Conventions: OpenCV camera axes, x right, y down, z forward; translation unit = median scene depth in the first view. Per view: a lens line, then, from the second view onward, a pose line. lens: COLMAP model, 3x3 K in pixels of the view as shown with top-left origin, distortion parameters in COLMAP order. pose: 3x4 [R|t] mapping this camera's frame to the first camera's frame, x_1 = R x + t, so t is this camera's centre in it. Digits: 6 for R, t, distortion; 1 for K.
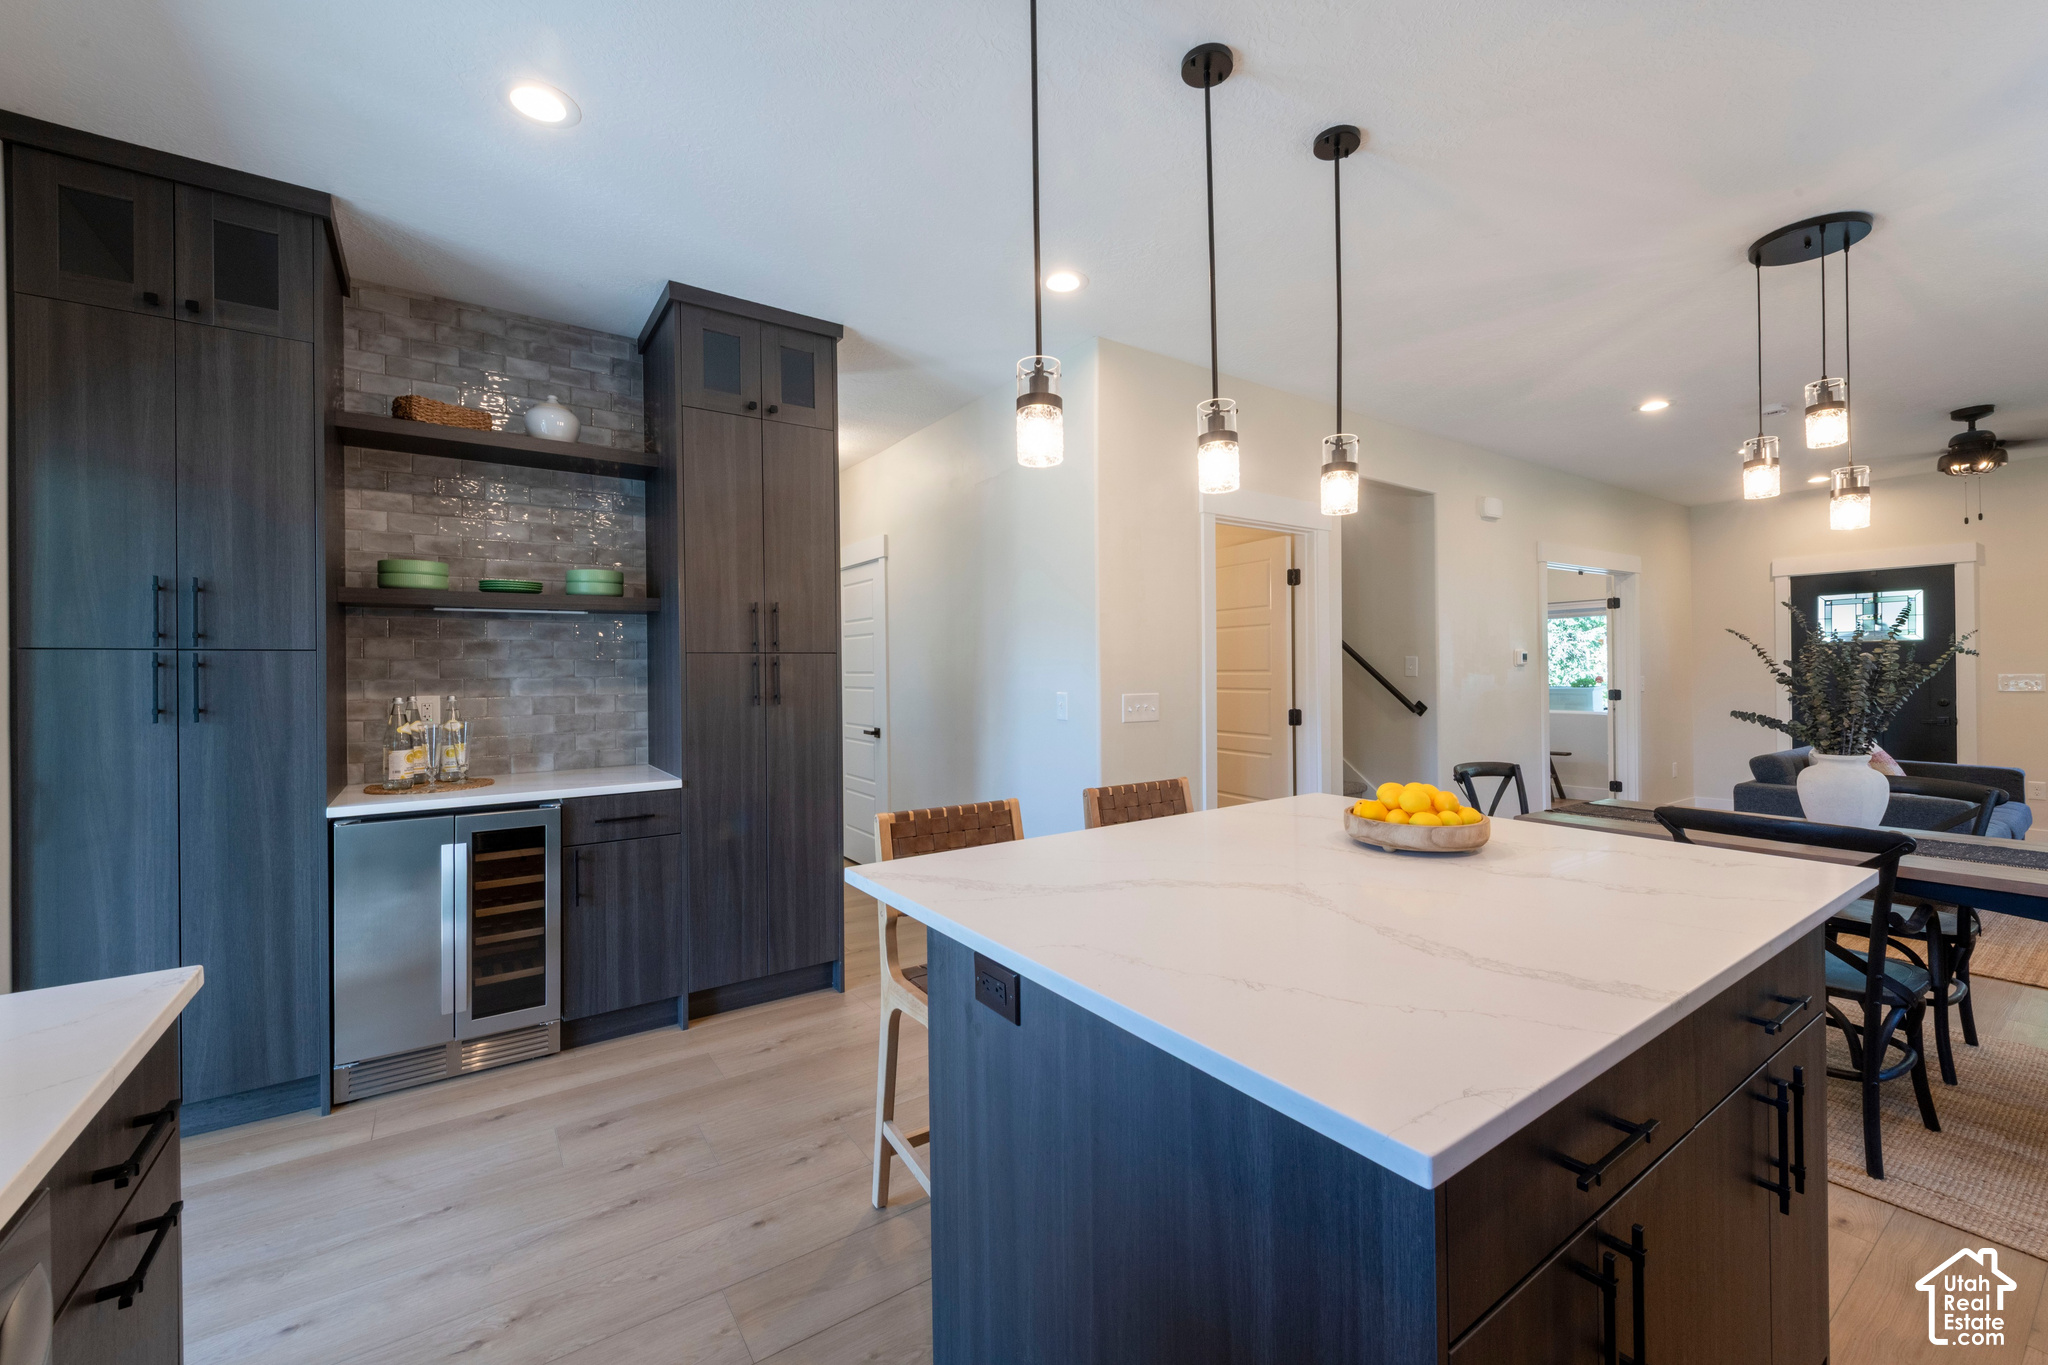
lens RADIAL K [[840.7, 0, 1024.0], [0, 840.7, 682.5], [0, 0, 1]] dist [0.000989, 0.000219]
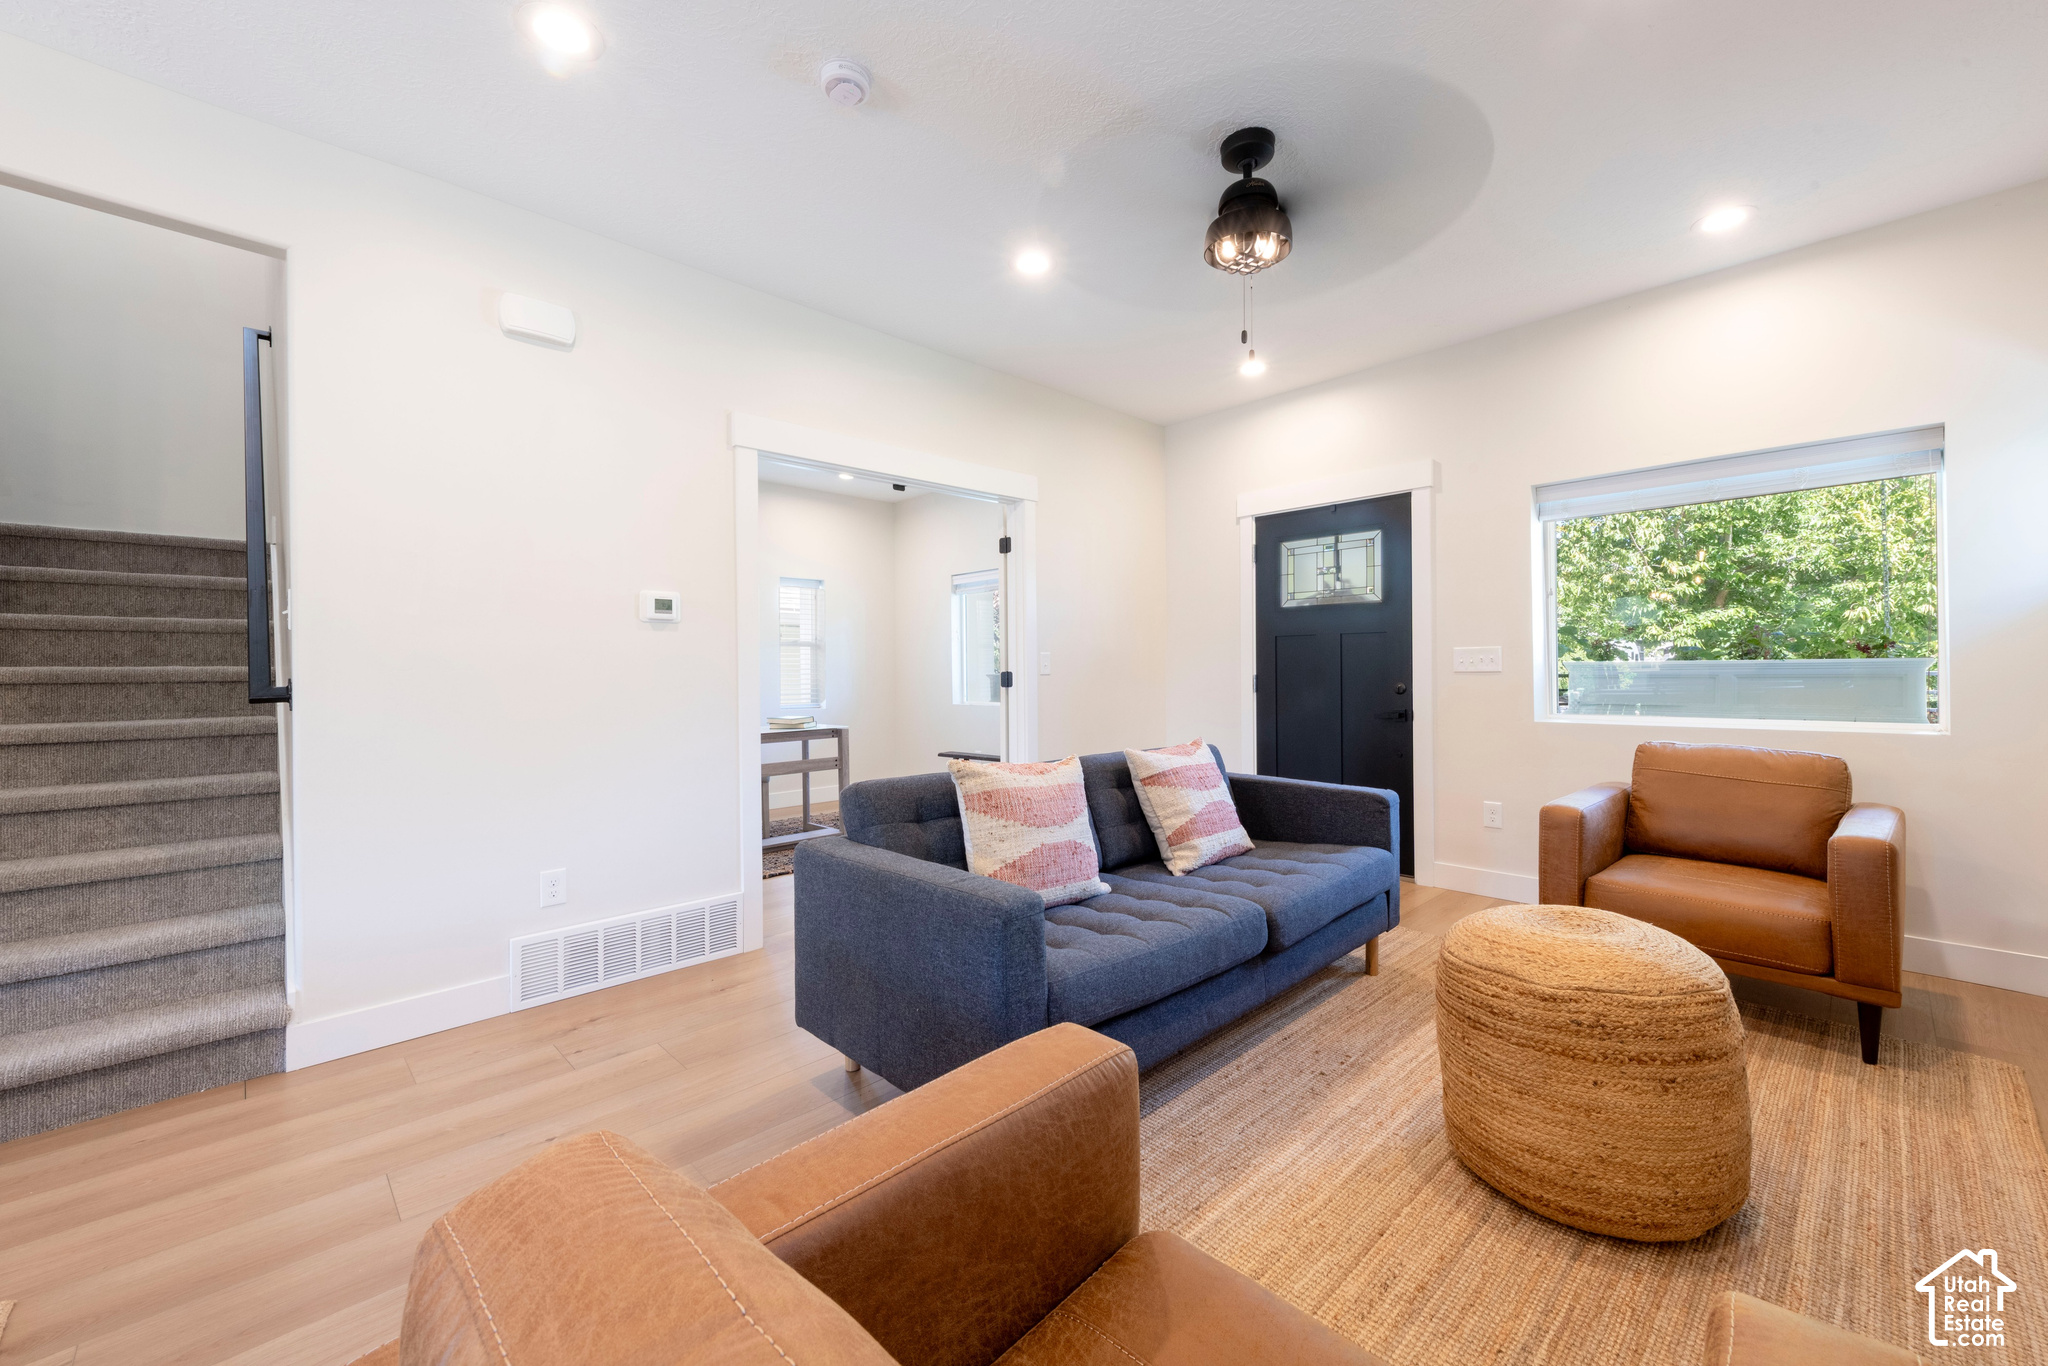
lens RADIAL K [[810.6, 0, 1026.2], [0, 810.6, 670.3], [0, 0, 1]] dist [0.011576, -0.000487]
pose [[0.984161, 0.006916, 0.177143, 0.654335], [-0.007656, 0.999965, 0.003492, 0.008230], [-0.177113, -0.004793, 0.984179, 0.374712]]
